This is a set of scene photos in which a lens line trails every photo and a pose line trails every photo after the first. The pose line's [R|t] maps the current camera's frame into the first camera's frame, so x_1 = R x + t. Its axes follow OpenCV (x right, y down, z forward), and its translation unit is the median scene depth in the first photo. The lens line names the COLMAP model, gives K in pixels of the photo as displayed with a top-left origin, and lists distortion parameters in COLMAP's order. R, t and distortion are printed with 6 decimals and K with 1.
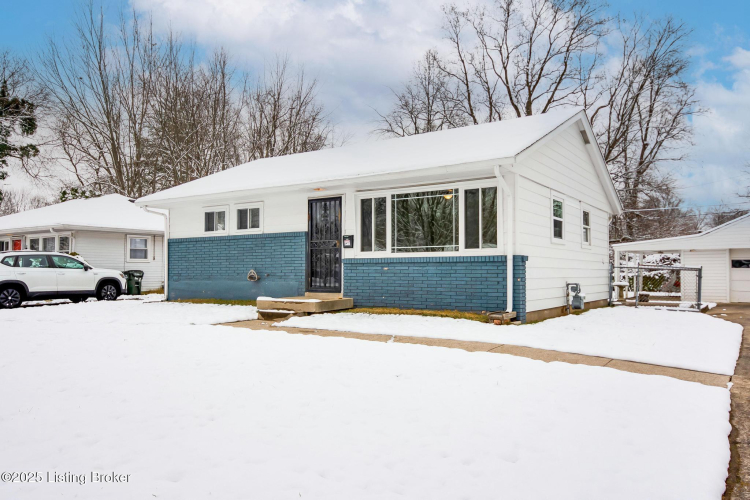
lens RADIAL K [[566.3, 0, 369.8], [0, 566.3, 246.3], [0, 0, 1]] dist [0.014465, 0.011420]
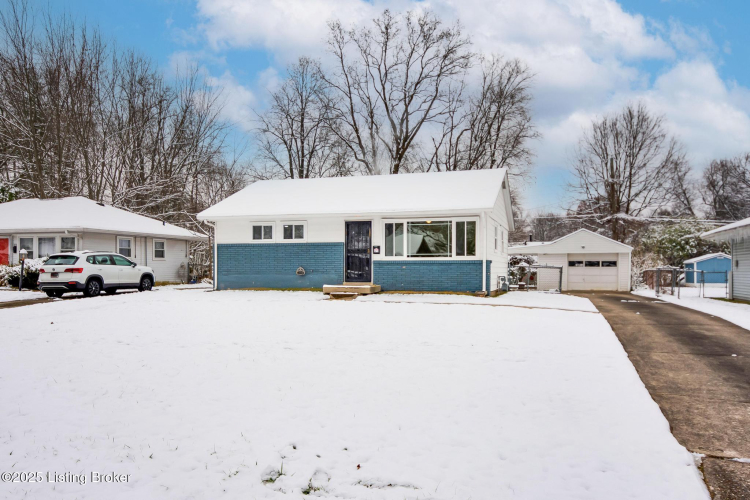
lens RADIAL K [[610.7, 0, 371.9], [0, 610.7, 256.8], [0, 0, 1]] dist [0.010006, -0.000720]
pose [[0.956811, 0.008036, 0.290598, -0.470700], [-0.015611, 0.999596, 0.023757, -0.025318], [-0.290290, -0.027267, 0.956550, -0.543171]]
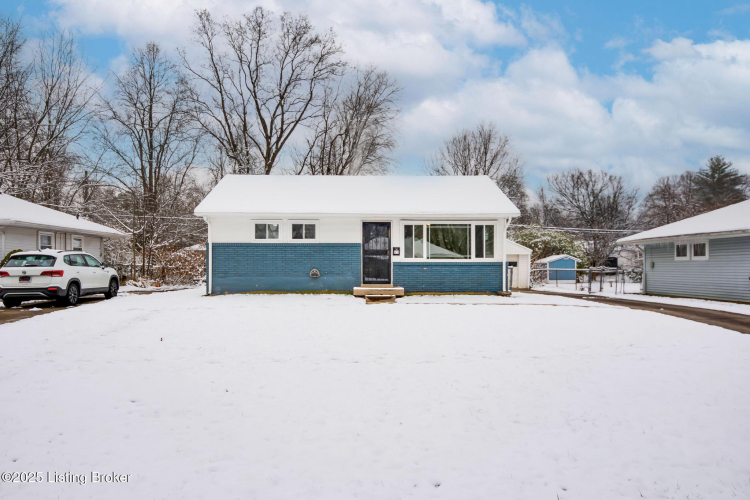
lens RADIAL K [[579.5, 0, 381.8], [0, 579.5, 265.5], [0, 0, 1]] dist [0.002865, 0.009418]
pose [[0.795788, 0.002629, 0.605570, -0.901817], [-0.028786, 0.999024, 0.033490, -0.018848], [-0.604891, -0.044083, 0.795087, -0.224951]]
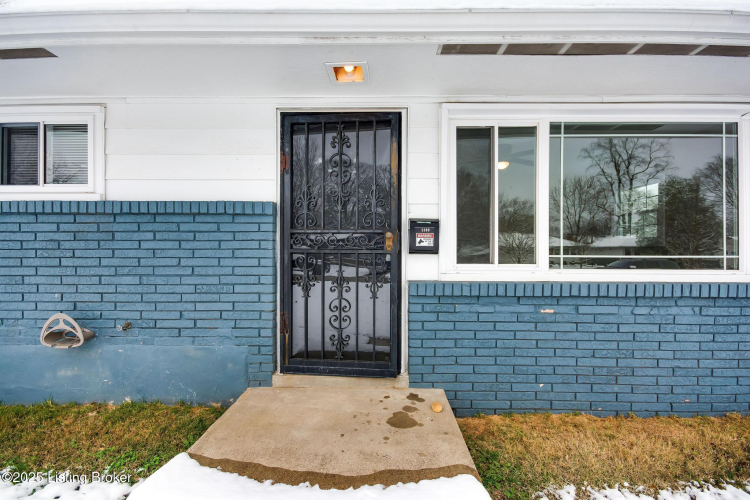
lens RADIAL K [[322.4, 0, 373.2], [0, 322.4, 257.1], [0, 0, 1]] dist [-0.001075, -0.000227]
pose [[0.825501, -0.000128, 0.564401, -0.158666], [-0.029727, 0.998602, 0.043706, -0.002600], [-0.563618, -0.052857, 0.824343, 0.726138]]
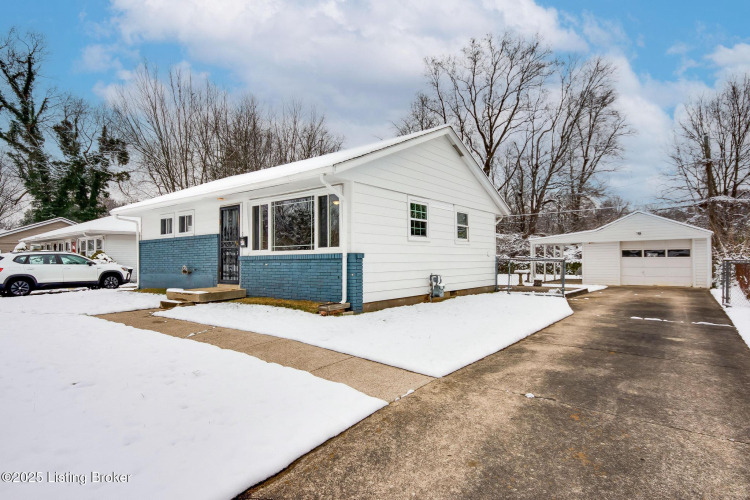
lens RADIAL K [[409.9, 0, 374.7], [0, 409.9, 245.2], [0, 0, 1]] dist [0.013079, 0.000324]
pose [[0.997676, -0.013175, -0.066847, 0.255149], [0.013882, 0.999852, 0.010135, -0.005478], [0.066704, -0.011040, 0.997712, 0.130510]]
